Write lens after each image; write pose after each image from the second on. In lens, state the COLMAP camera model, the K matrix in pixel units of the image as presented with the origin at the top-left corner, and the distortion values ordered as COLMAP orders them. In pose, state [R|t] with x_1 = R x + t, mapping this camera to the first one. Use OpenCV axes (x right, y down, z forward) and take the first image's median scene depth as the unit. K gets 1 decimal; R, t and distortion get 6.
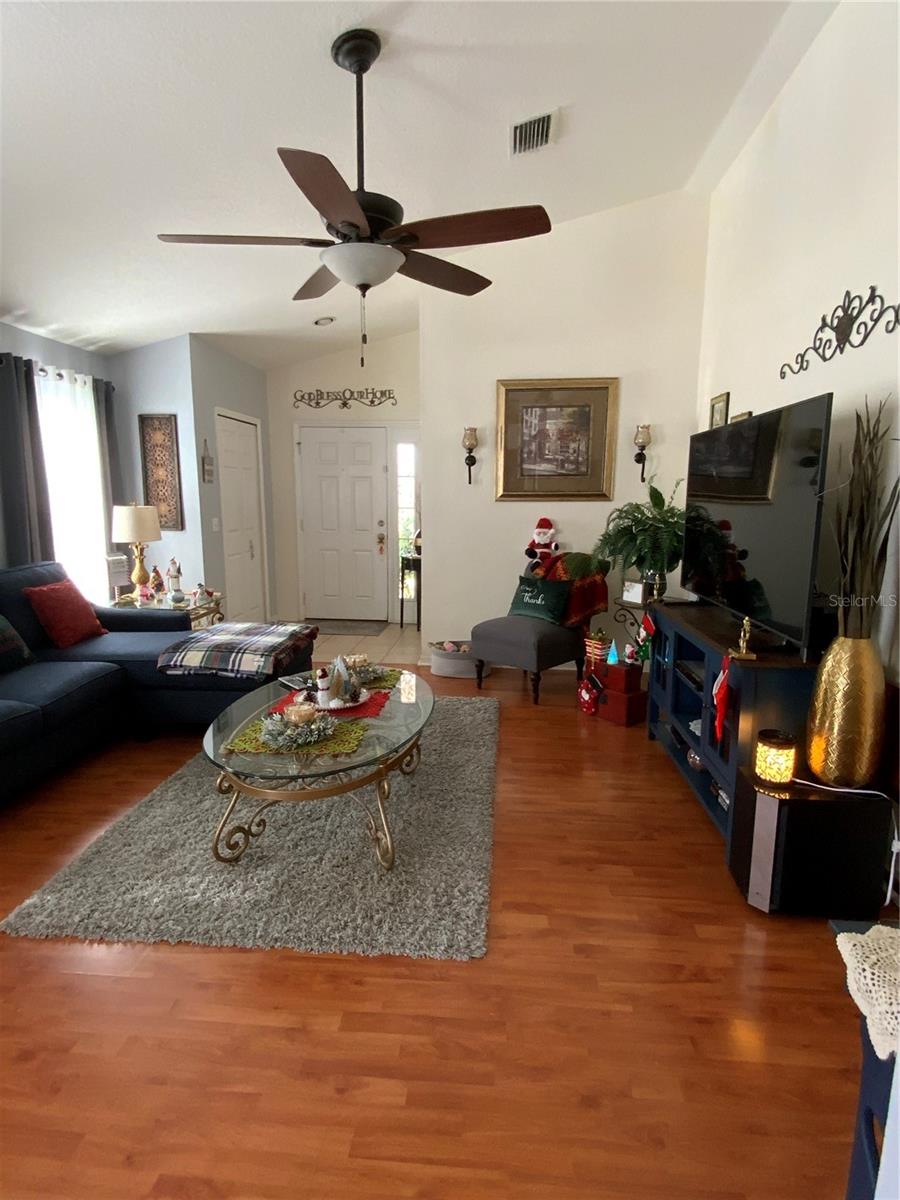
lens RADIAL K [[635.8, 0, 449.2], [0, 635.8, 598.0], [0, 0, 1]] dist [0.052385, -0.052203]
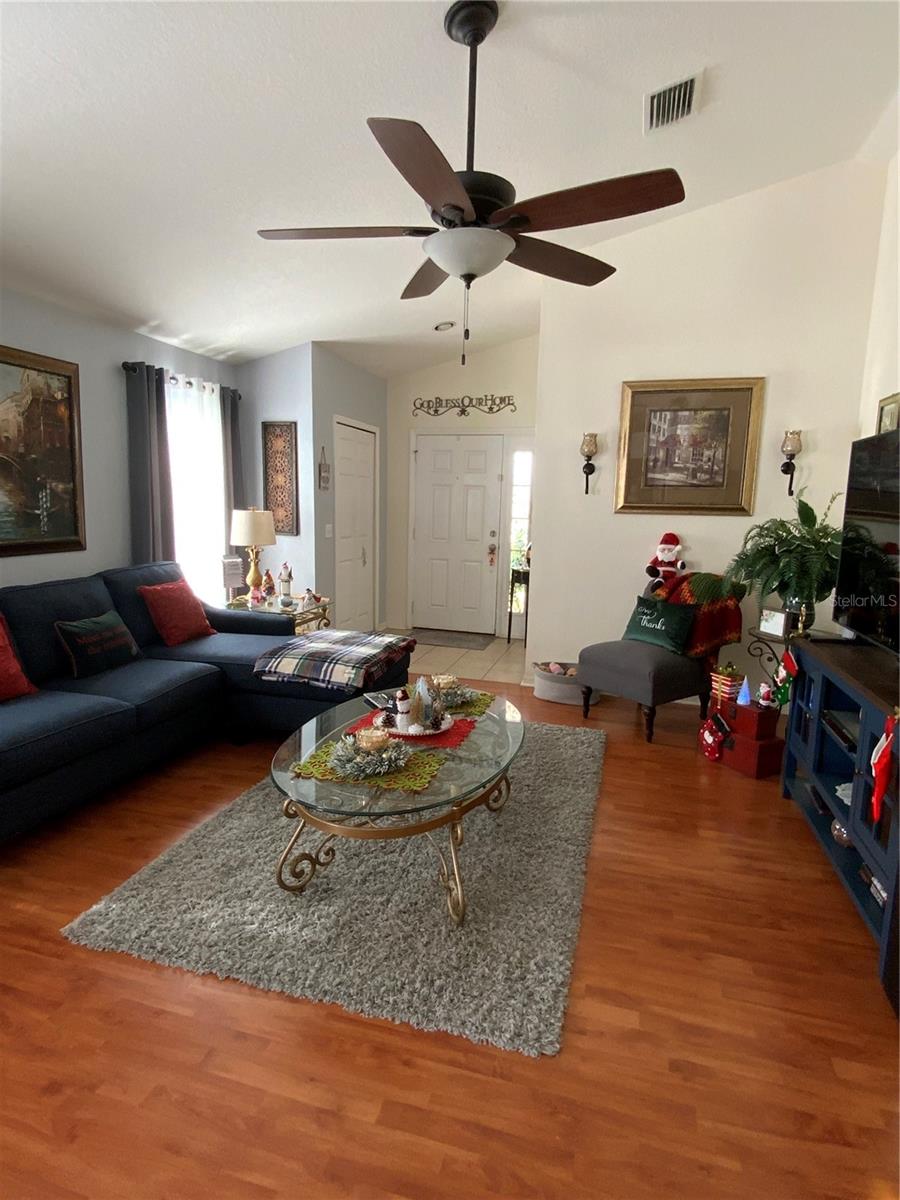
lens RADIAL K [[635.8, 0, 449.2], [0, 635.8, 598.0], [0, 0, 1]] dist [0.052385, -0.052203]
pose [[0.980716, 0.048348, -0.189362, 0.023033], [-0.051172, 0.998639, -0.010049, -0.010987], [0.188618, 0.019546, 0.981856, 0.067730]]
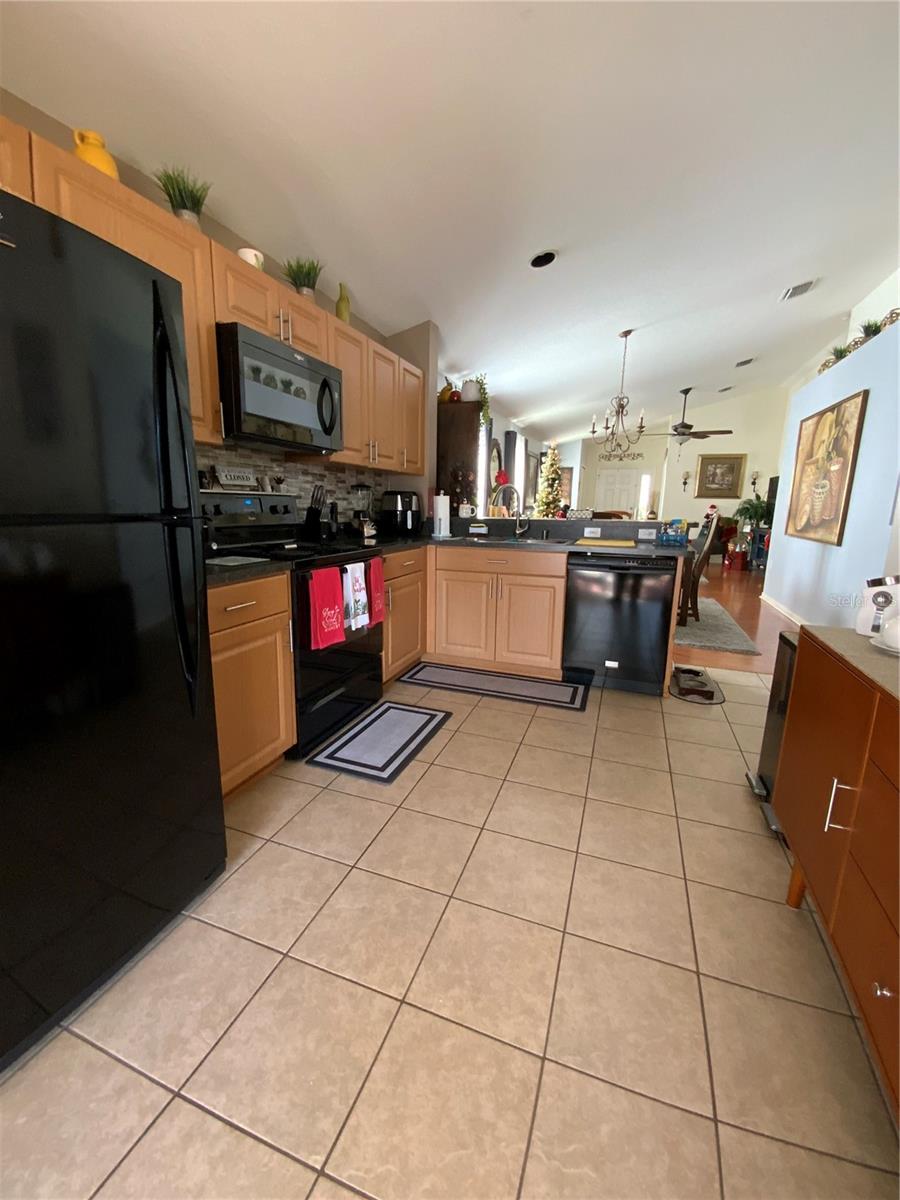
lens RADIAL K [[489.6, 0, 451.5], [0, 489.6, 596.6], [0, 0, 1]] dist [0.008435, -0.011754]
pose [[0.963813, 0.064821, -0.258577, -0.438953], [-0.056952, 0.997661, 0.037812, 0.305713], [0.260424, -0.021718, 0.965250, -1.612553]]
